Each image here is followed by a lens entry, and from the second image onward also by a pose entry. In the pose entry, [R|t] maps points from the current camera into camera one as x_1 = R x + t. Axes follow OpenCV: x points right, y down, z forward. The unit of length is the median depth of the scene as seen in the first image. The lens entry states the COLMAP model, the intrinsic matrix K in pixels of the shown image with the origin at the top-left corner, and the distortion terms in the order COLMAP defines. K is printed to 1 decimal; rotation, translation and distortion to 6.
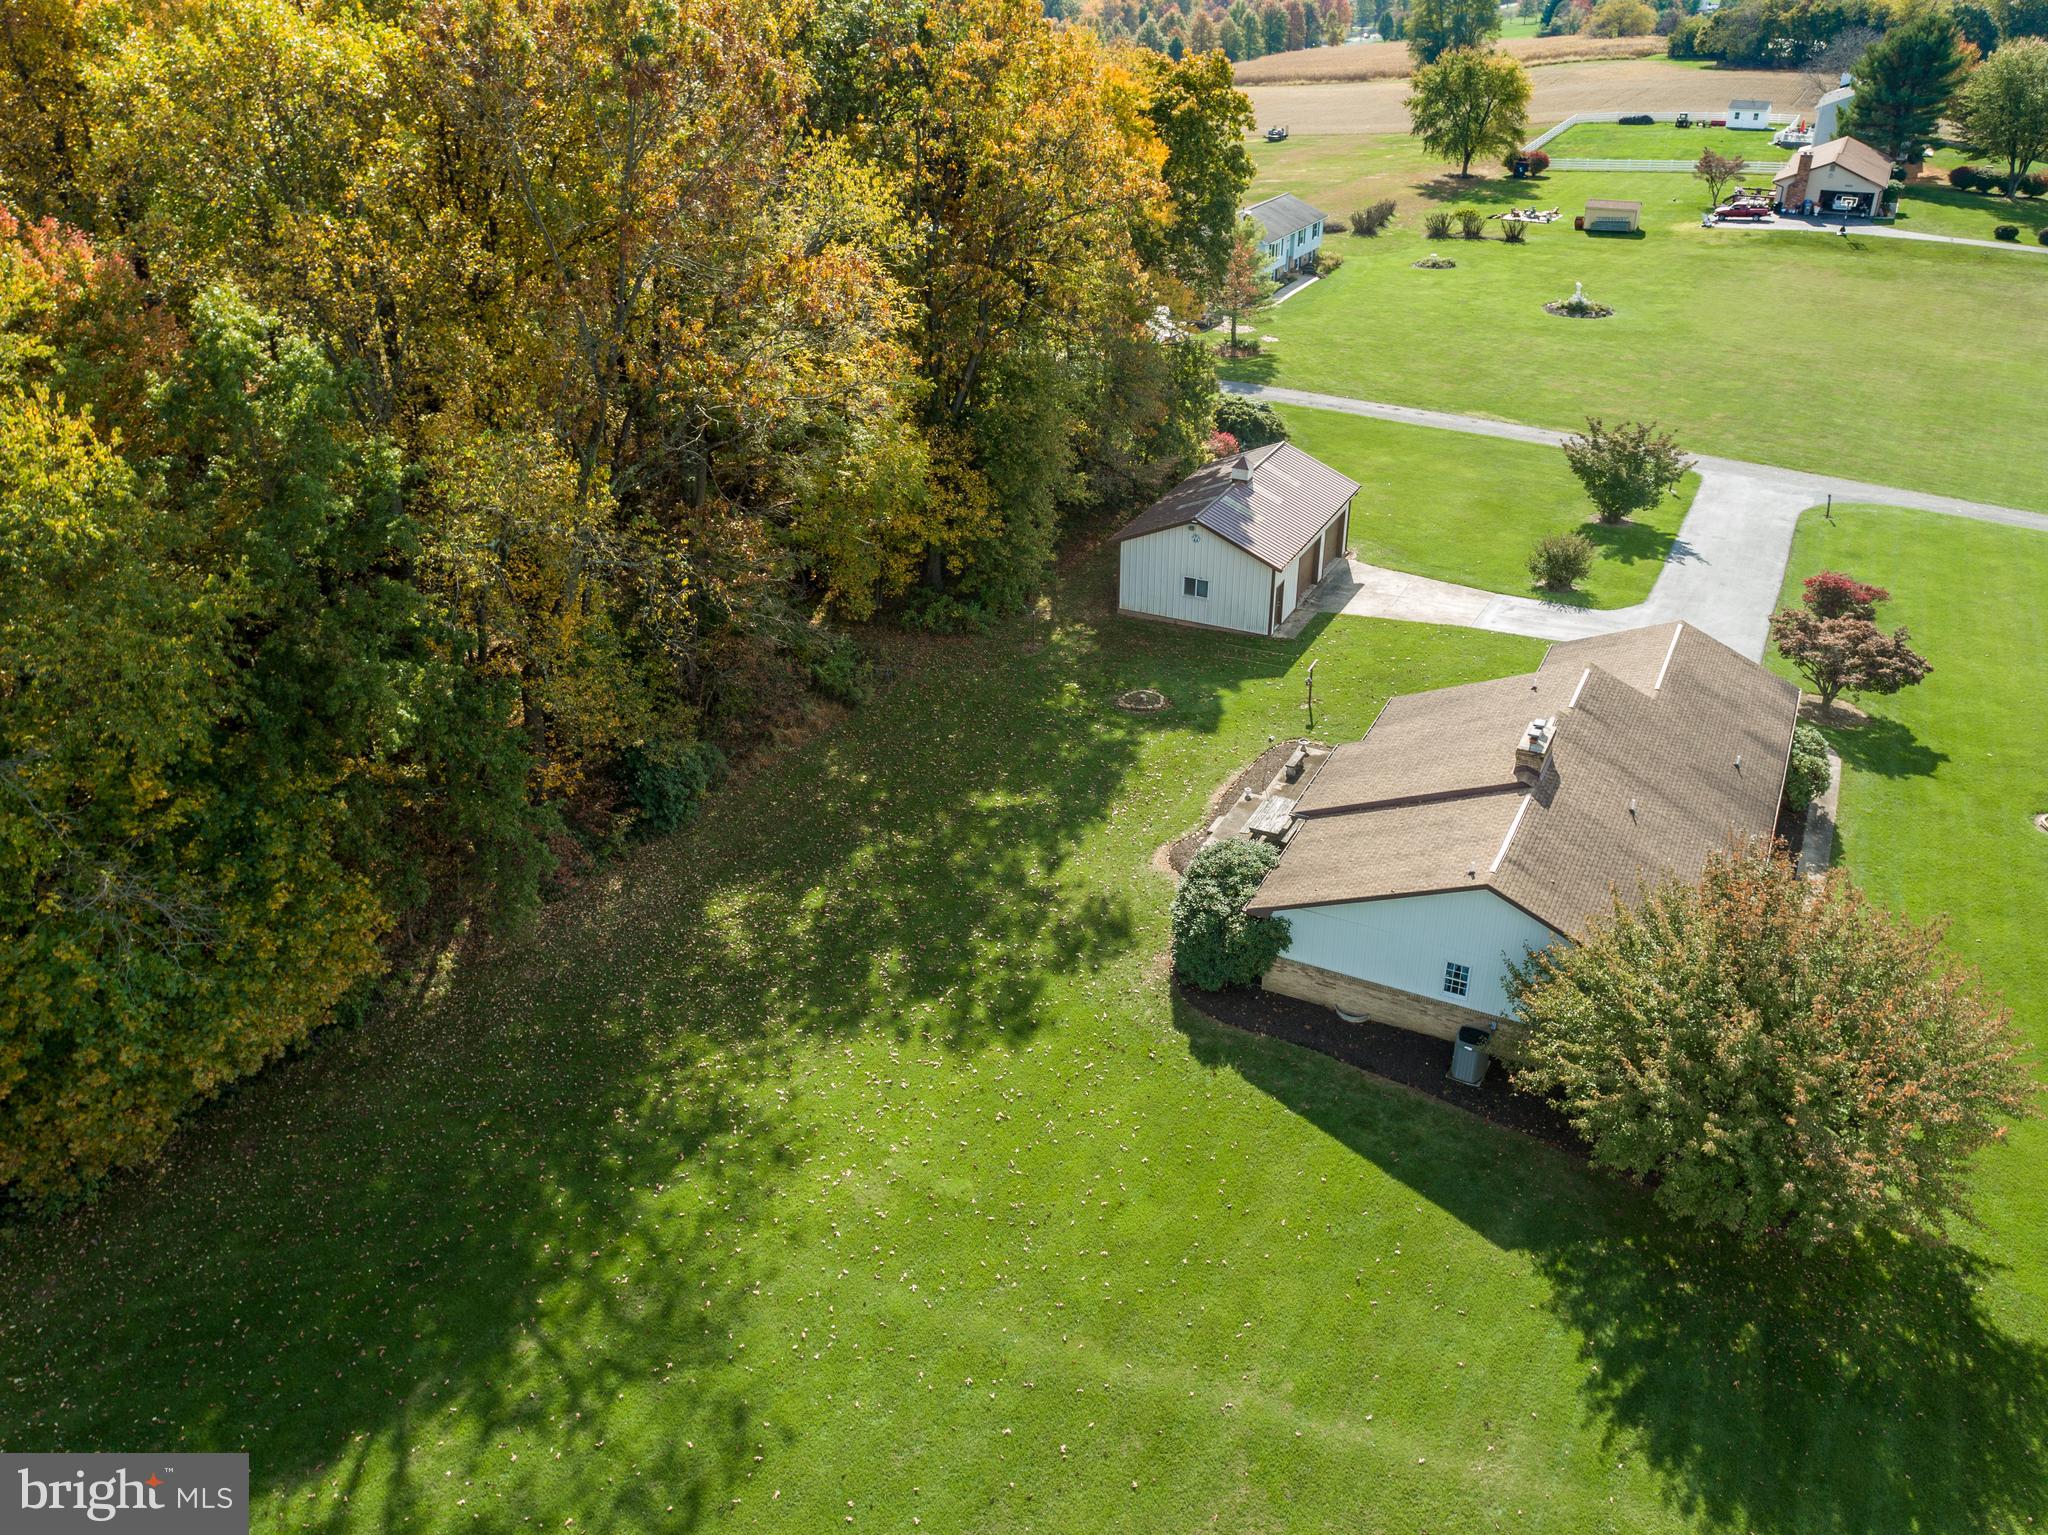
lens RADIAL K [[1580.6, 0, 1034.6], [0, 1580.6, 765.0], [0, 0, 1]] dist [-0.014790, -0.004705]
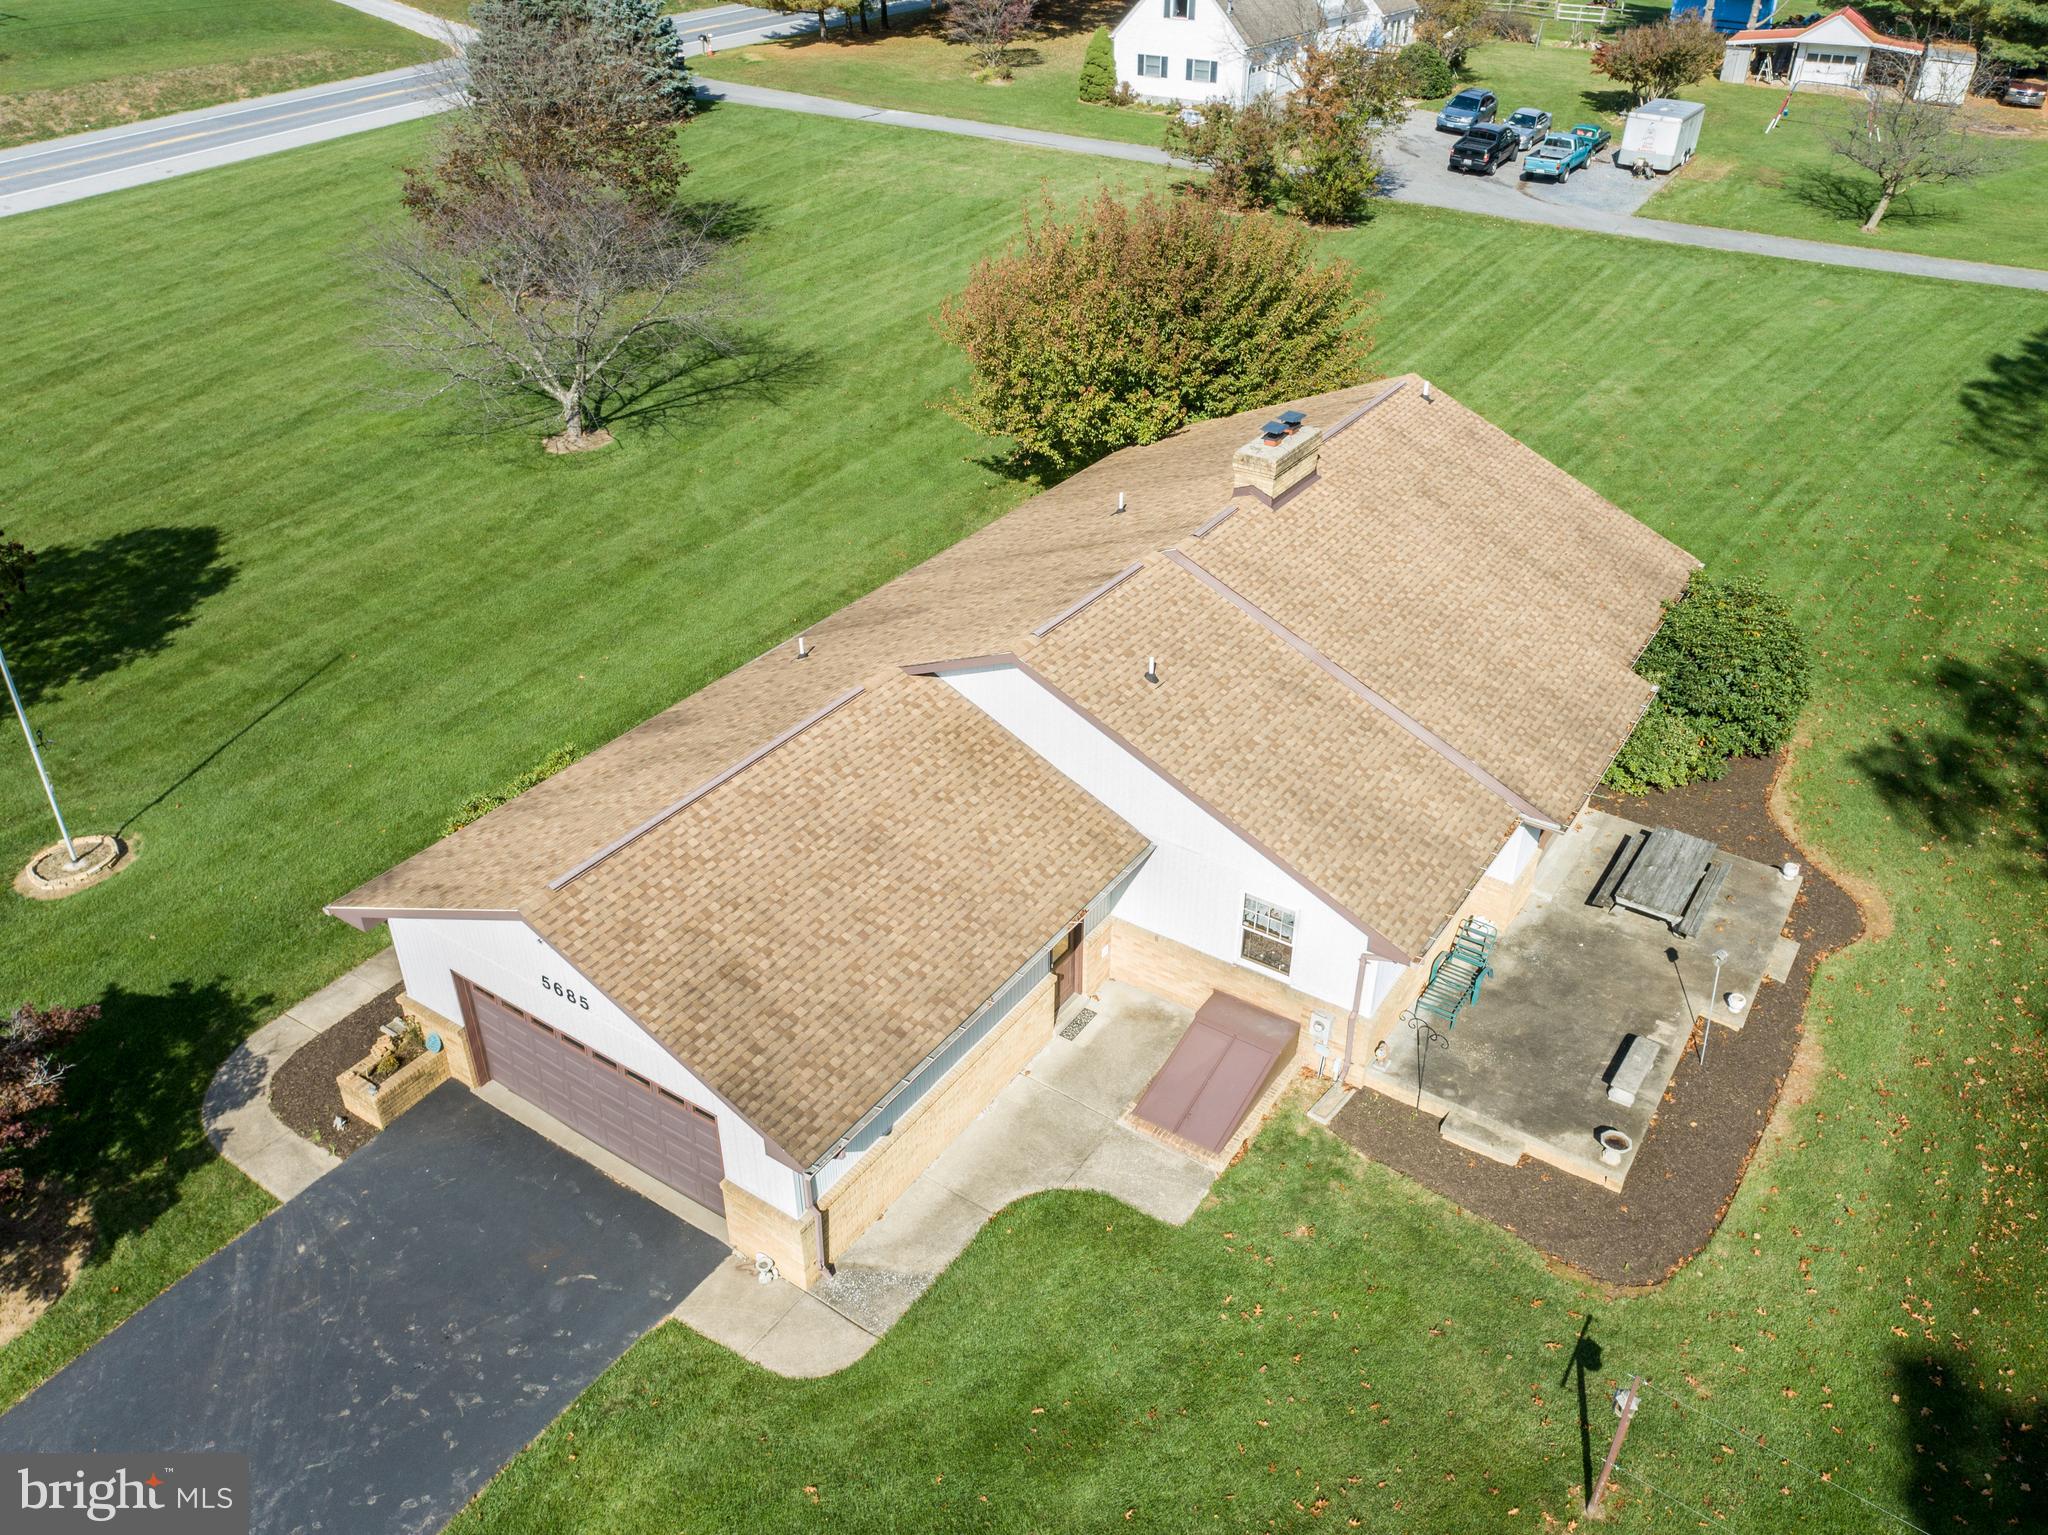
lens RADIAL K [[1545.3, 0, 1016.8], [0, 1545.3, 773.5], [0, 0, 1]] dist [-0.006276, -0.002510]
pose [[-0.992544, -0.059866, 0.106168, 0.345801], [0.064623, 0.480064, 0.874850, -0.467288], [-0.103341, 0.875188, -0.472617, 1.388471]]
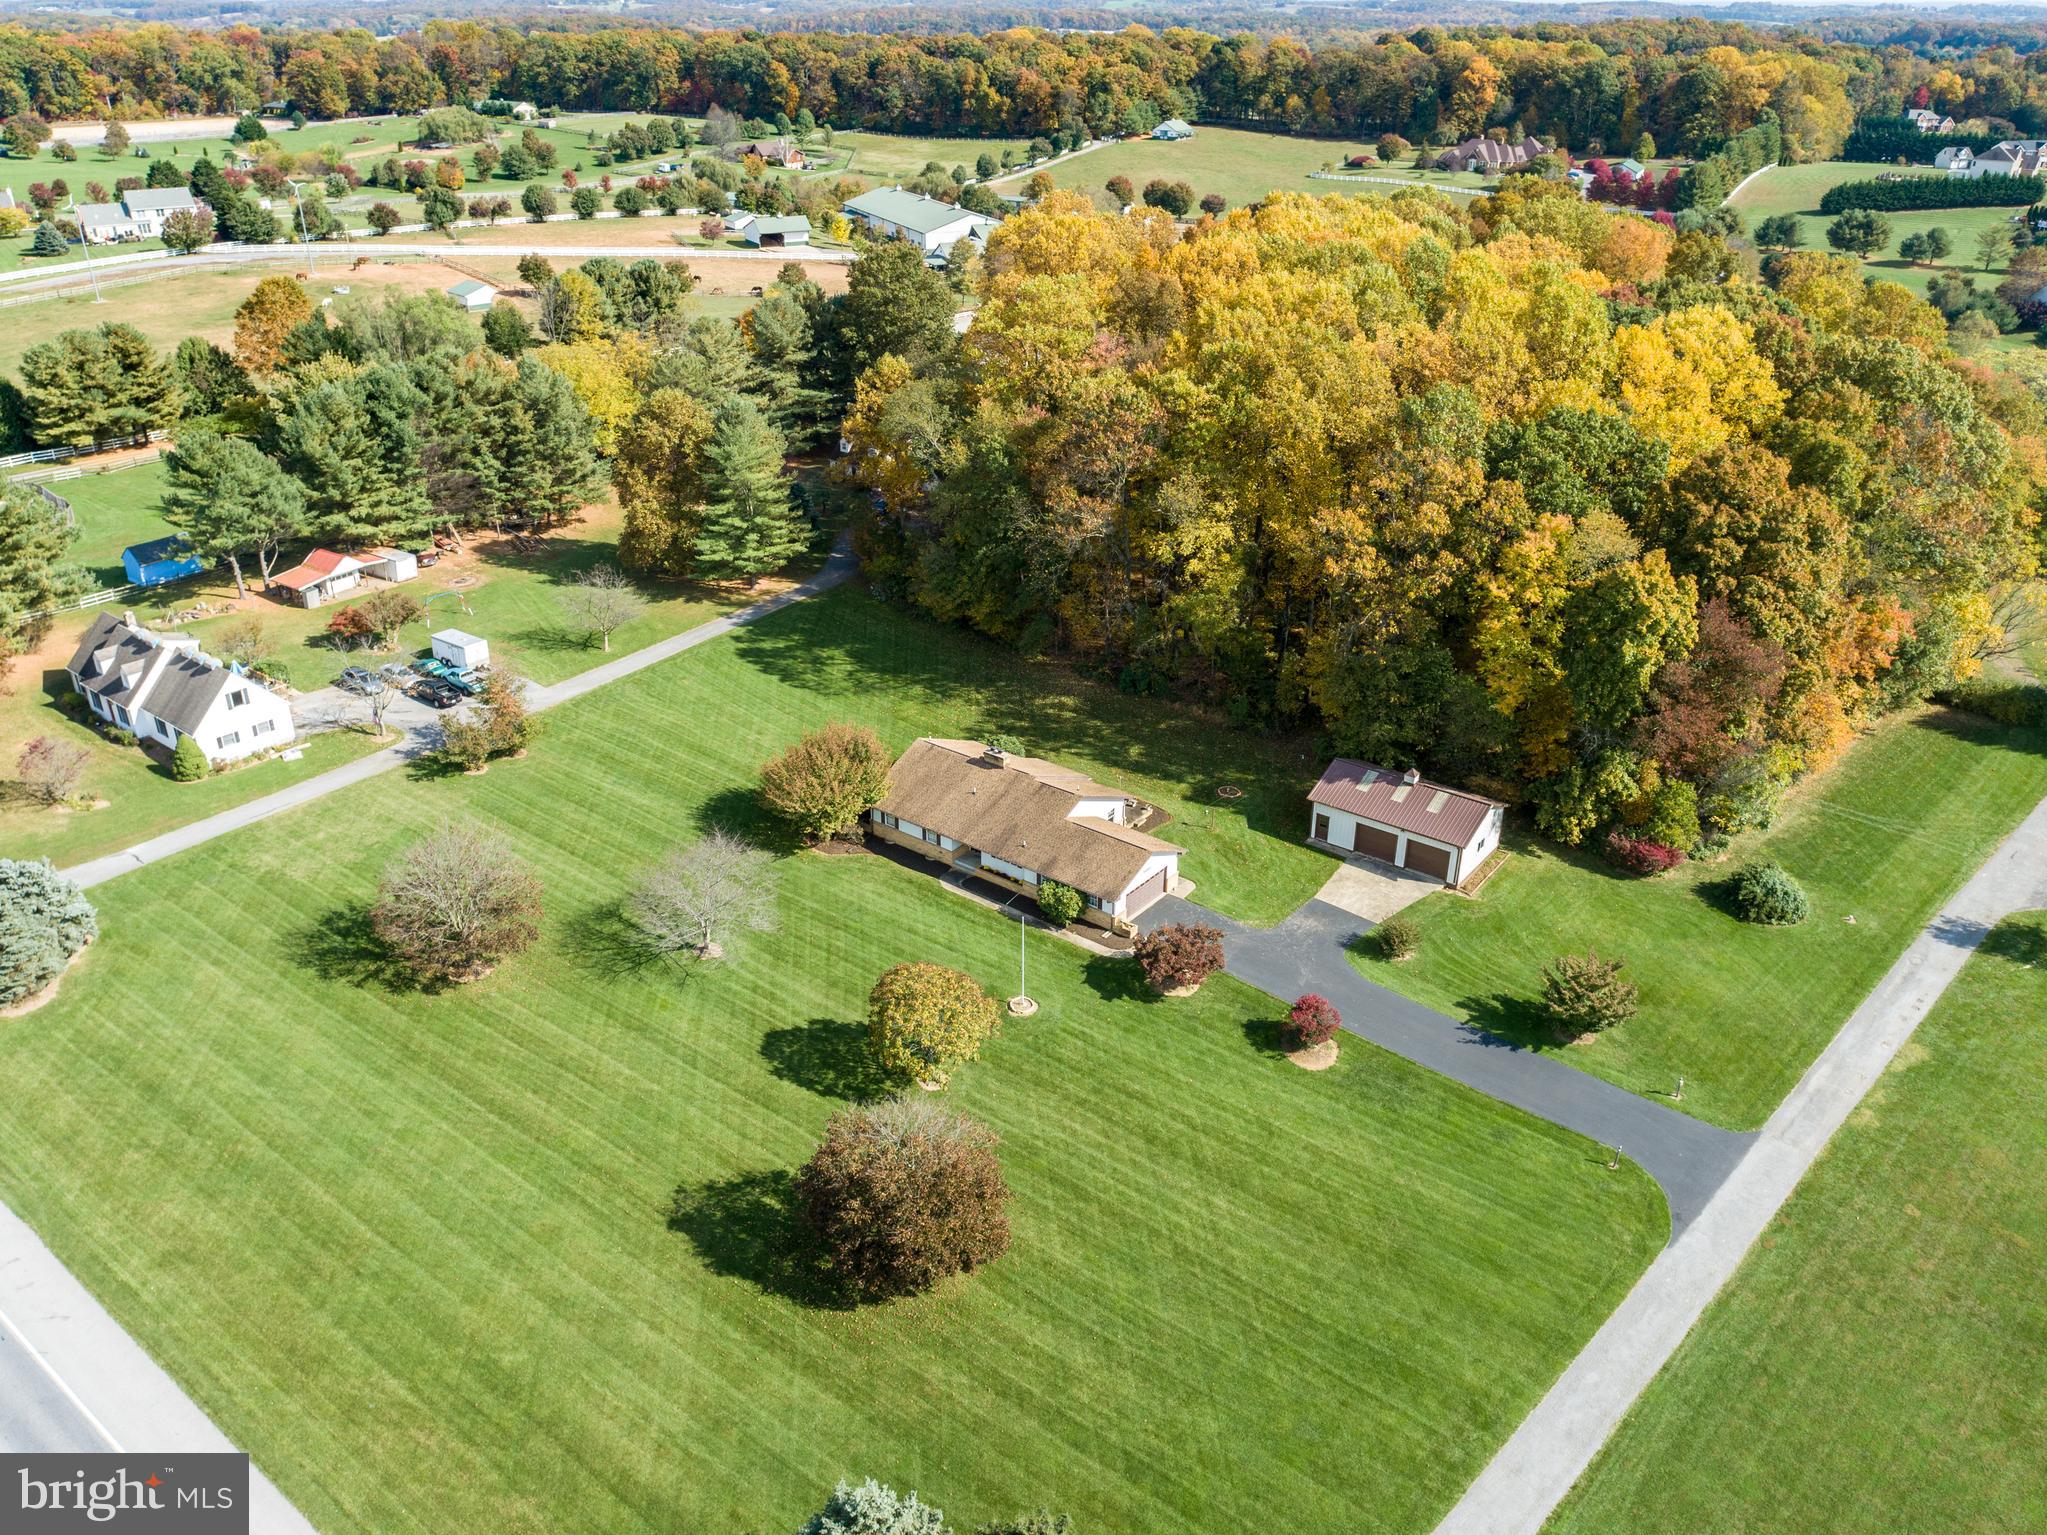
lens RADIAL K [[1579.8, 0, 1034.1], [0, 1579.8, 765.0], [0, 0, 1]] dist [-0.014790, -0.004705]
pose [[-0.179881, 0.441490, -0.879050, 2.449578], [-0.480015, 0.740614, 0.470188, -1.170813], [0.858620, 0.506535, 0.078699, 0.864824]]
